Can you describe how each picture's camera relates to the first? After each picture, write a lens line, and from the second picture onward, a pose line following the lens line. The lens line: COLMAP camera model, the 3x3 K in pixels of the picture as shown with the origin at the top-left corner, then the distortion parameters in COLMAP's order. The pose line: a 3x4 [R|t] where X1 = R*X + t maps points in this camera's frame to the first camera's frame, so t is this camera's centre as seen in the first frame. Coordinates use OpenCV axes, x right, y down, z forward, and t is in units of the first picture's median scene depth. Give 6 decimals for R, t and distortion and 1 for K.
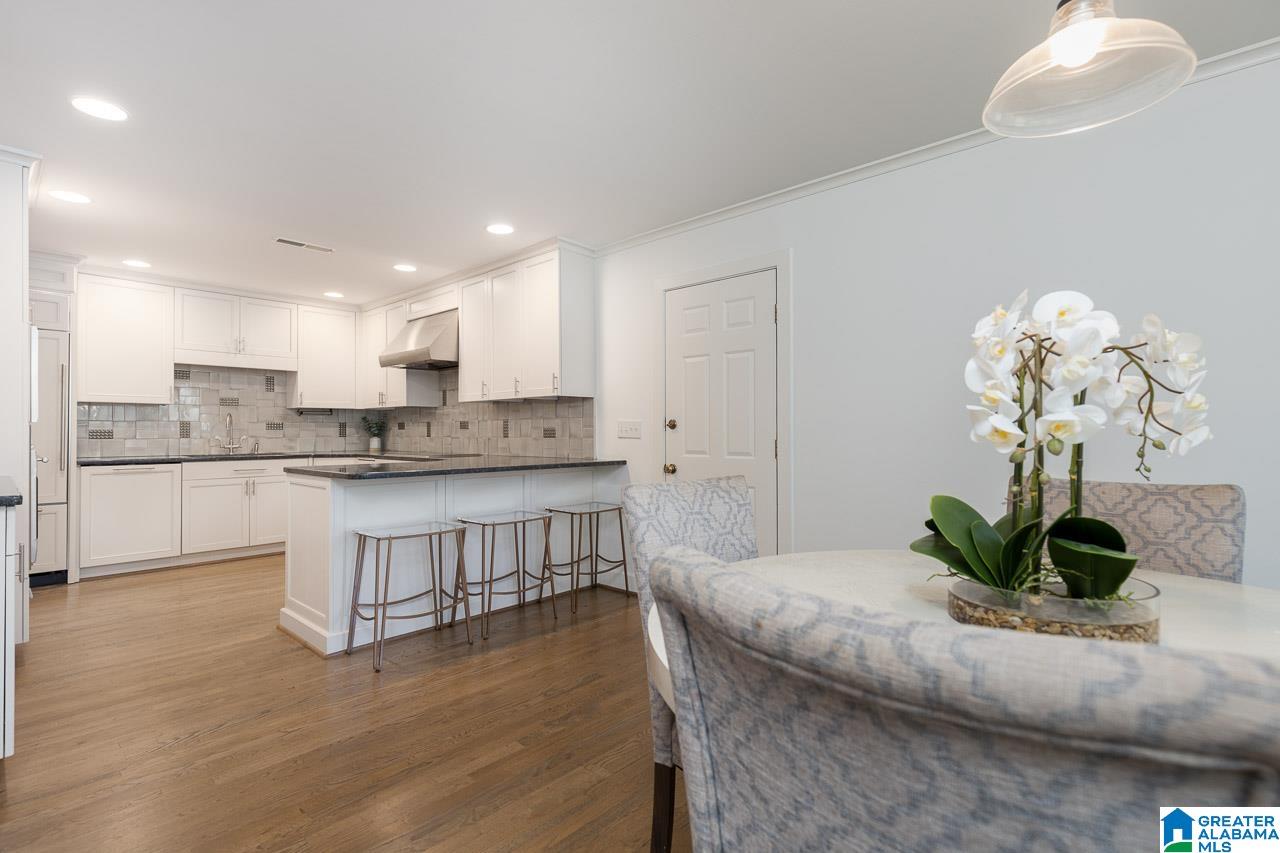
lens RADIAL K [[541.2, 0, 568.9], [0, 541.2, 423.9], [0, 0, 1]] dist [-0.000205, -0.007998]
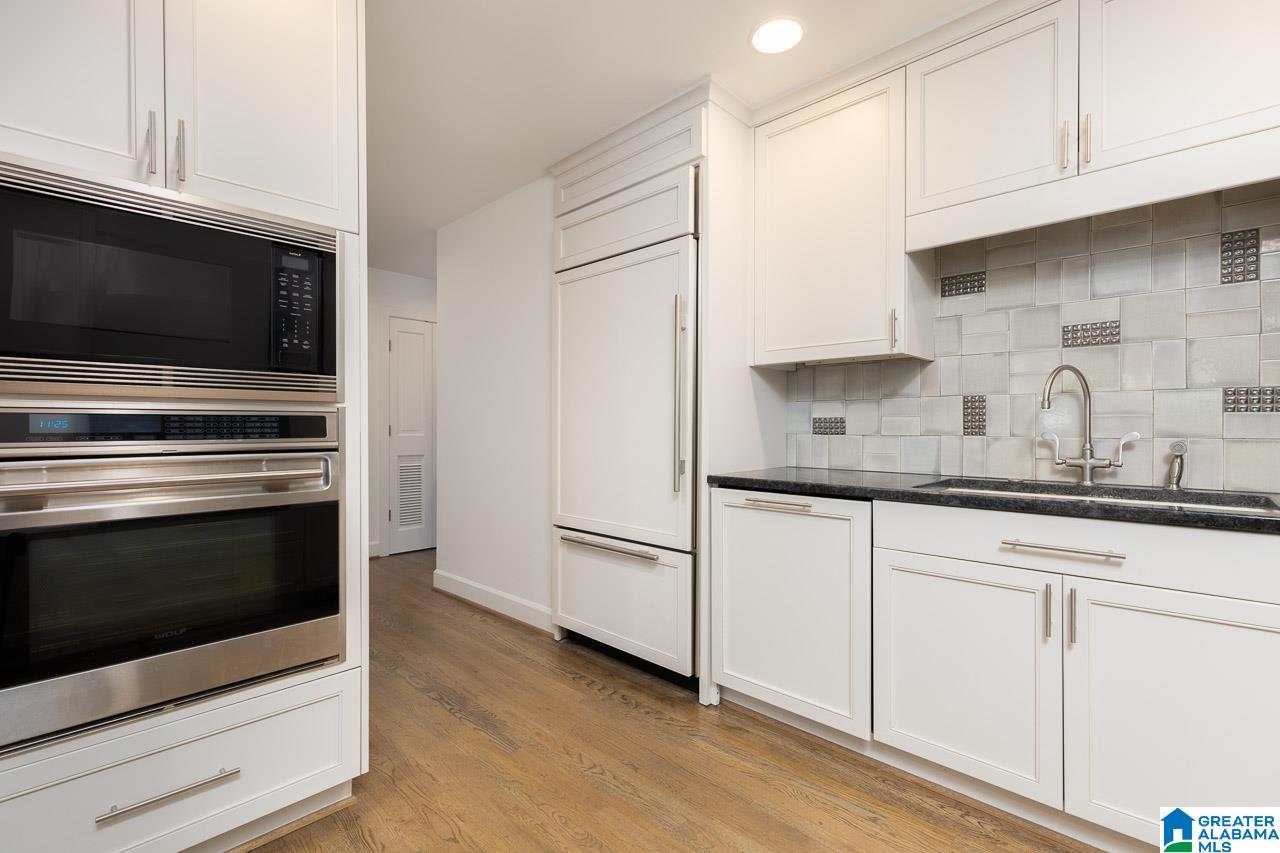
lens RADIAL K [[591.3, 0, 676.0], [0, 591.3, 426.8], [0, 0, 1]] dist [0.002679, 0.000223]
pose [[0.030665, 0.003624, -0.999523, -0.252936], [0.013910, 0.999895, 0.004052, 0.013869], [0.999433, -0.014027, 0.030612, 0.720994]]
